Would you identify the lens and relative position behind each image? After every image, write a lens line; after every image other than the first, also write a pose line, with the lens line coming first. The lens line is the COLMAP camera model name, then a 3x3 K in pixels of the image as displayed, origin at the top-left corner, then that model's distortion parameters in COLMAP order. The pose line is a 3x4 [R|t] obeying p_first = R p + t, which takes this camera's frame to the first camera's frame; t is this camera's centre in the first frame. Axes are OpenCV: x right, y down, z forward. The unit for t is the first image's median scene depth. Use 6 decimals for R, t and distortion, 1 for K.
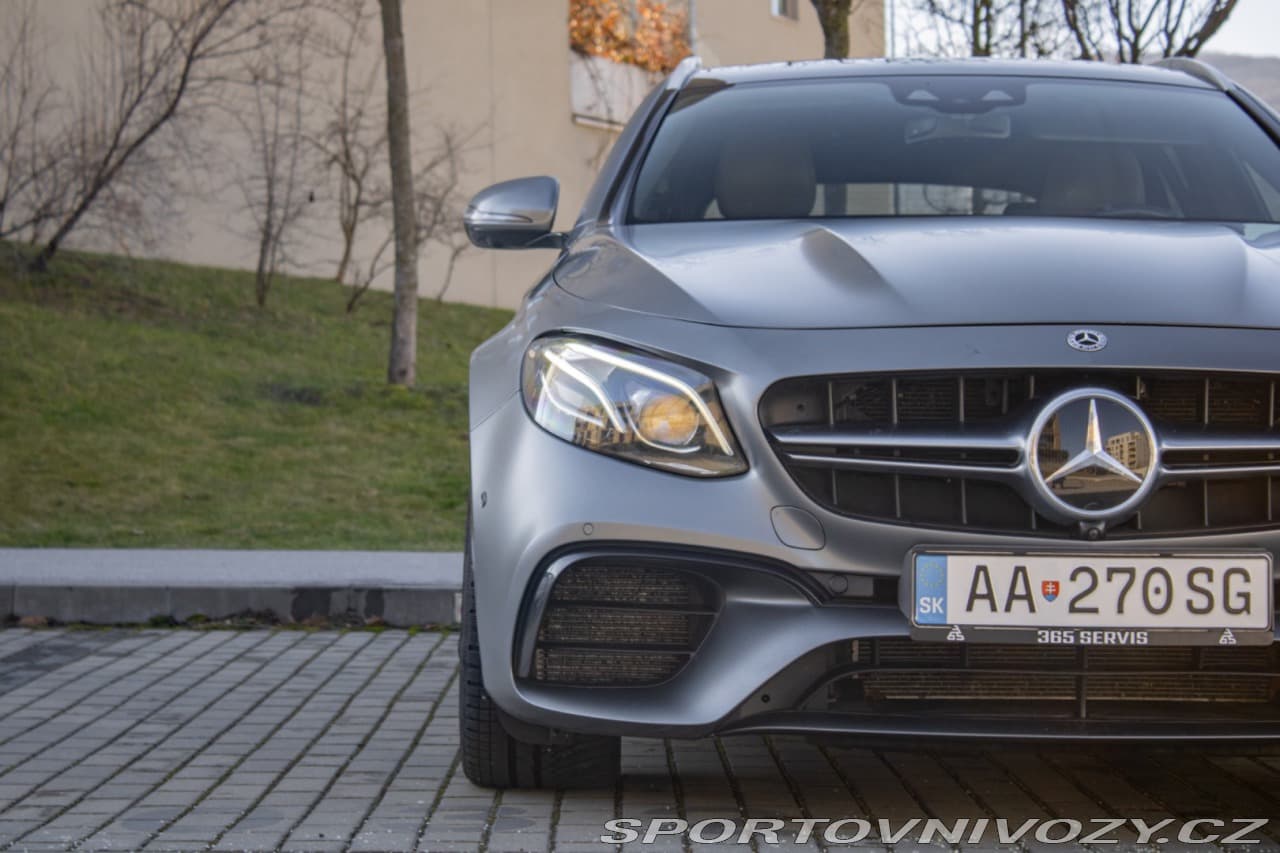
lens RADIAL K [[2434.8, 0, 618.2], [0, 2434.8, 419.3], [0, 0, 1]] dist [0.030204, 0.245437]
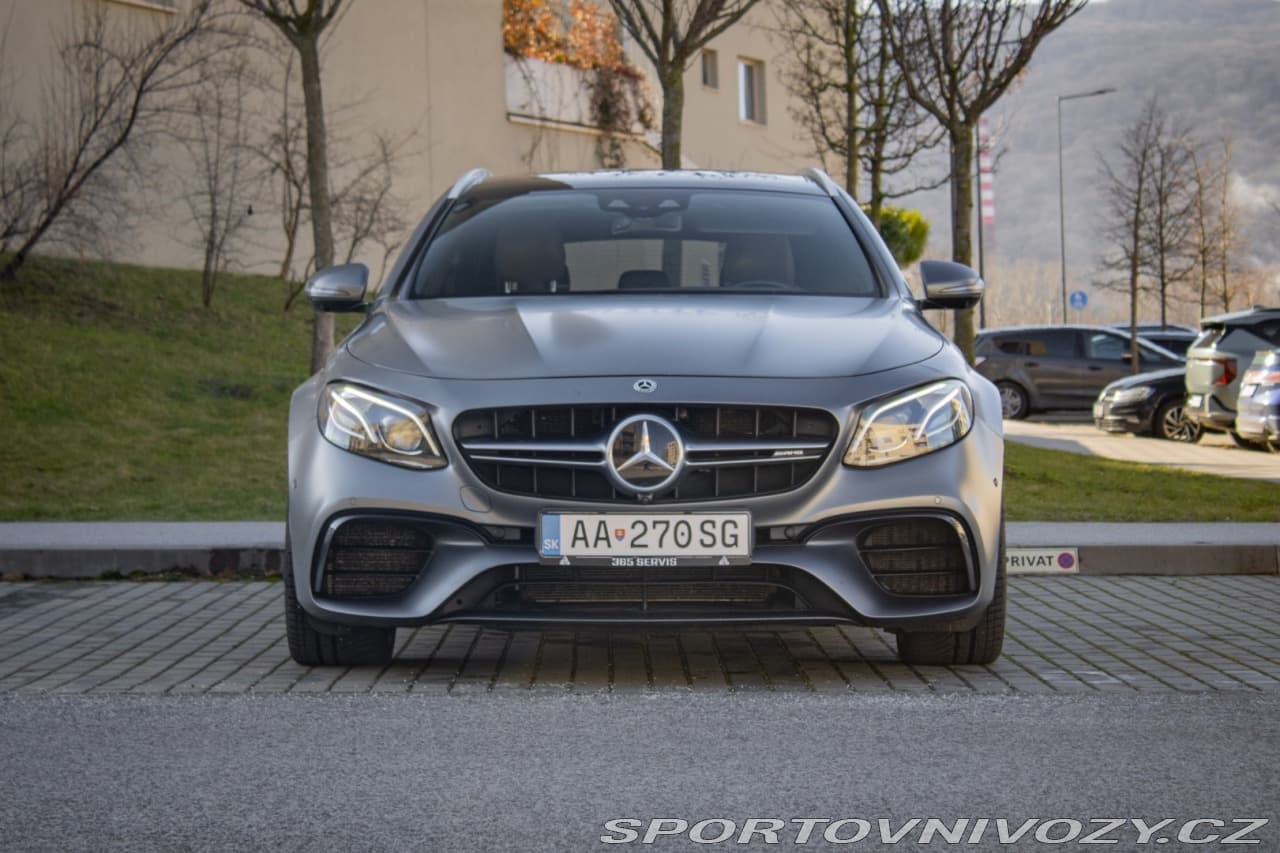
lens RADIAL K [[2562.9, 0, 613.4], [0, 2562.9, 406.7], [0, 0, 1]] dist [0.038118, 0.235591]
pose [[0.999950, -0.010047, -0.000198, 0.051128], [0.010049, 0.999922, 0.007475, -0.009459], [0.000123, -0.007477, 0.999972, -0.230413]]
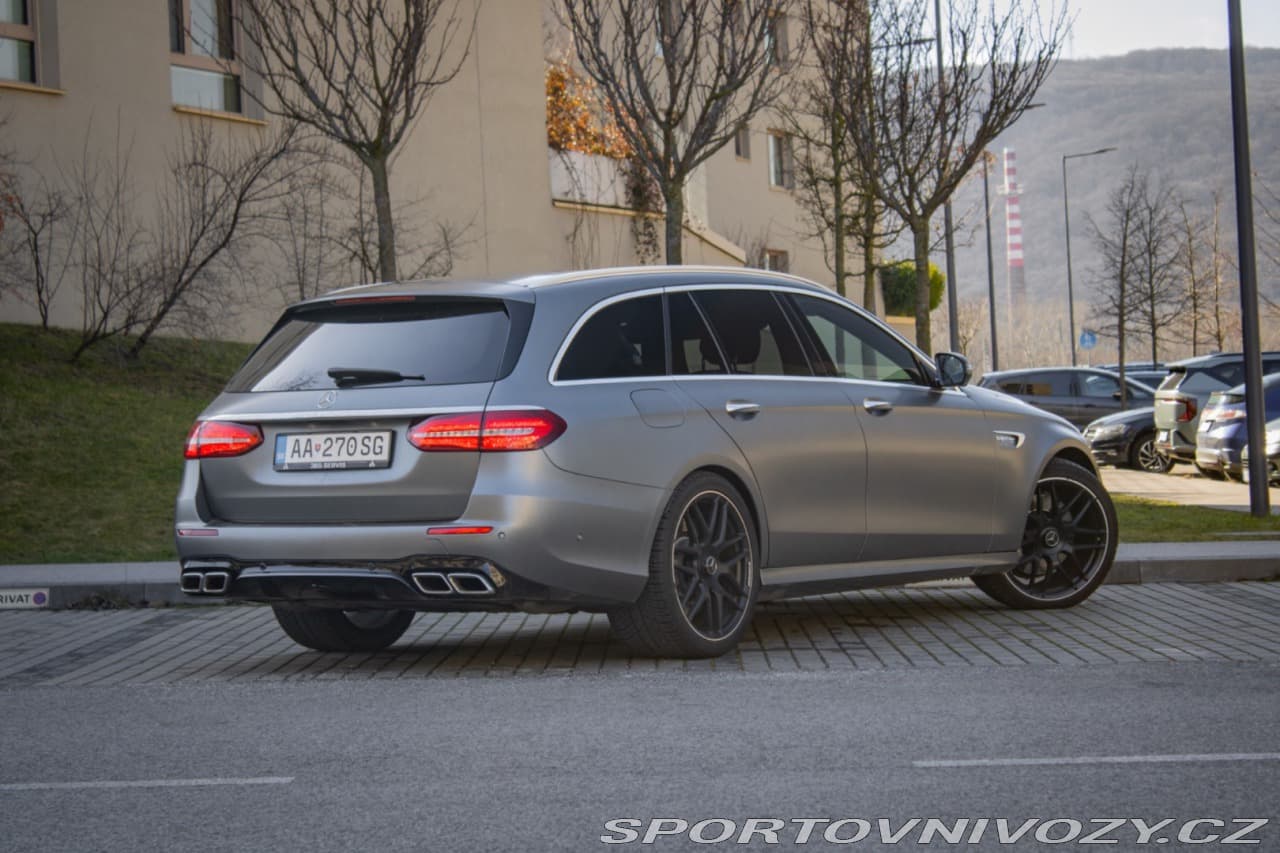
lens RADIAL K [[2398.8, 0, 640.0], [0, 2398.8, 426.5], [0, 0, 1]] dist [0.078317, 0.081689]
pose [[0.999453, -0.030228, -0.013397, 0.073175], [0.030230, 0.999543, -0.000058, -0.018172], [0.013392, -0.000348, 0.999910, -0.400457]]
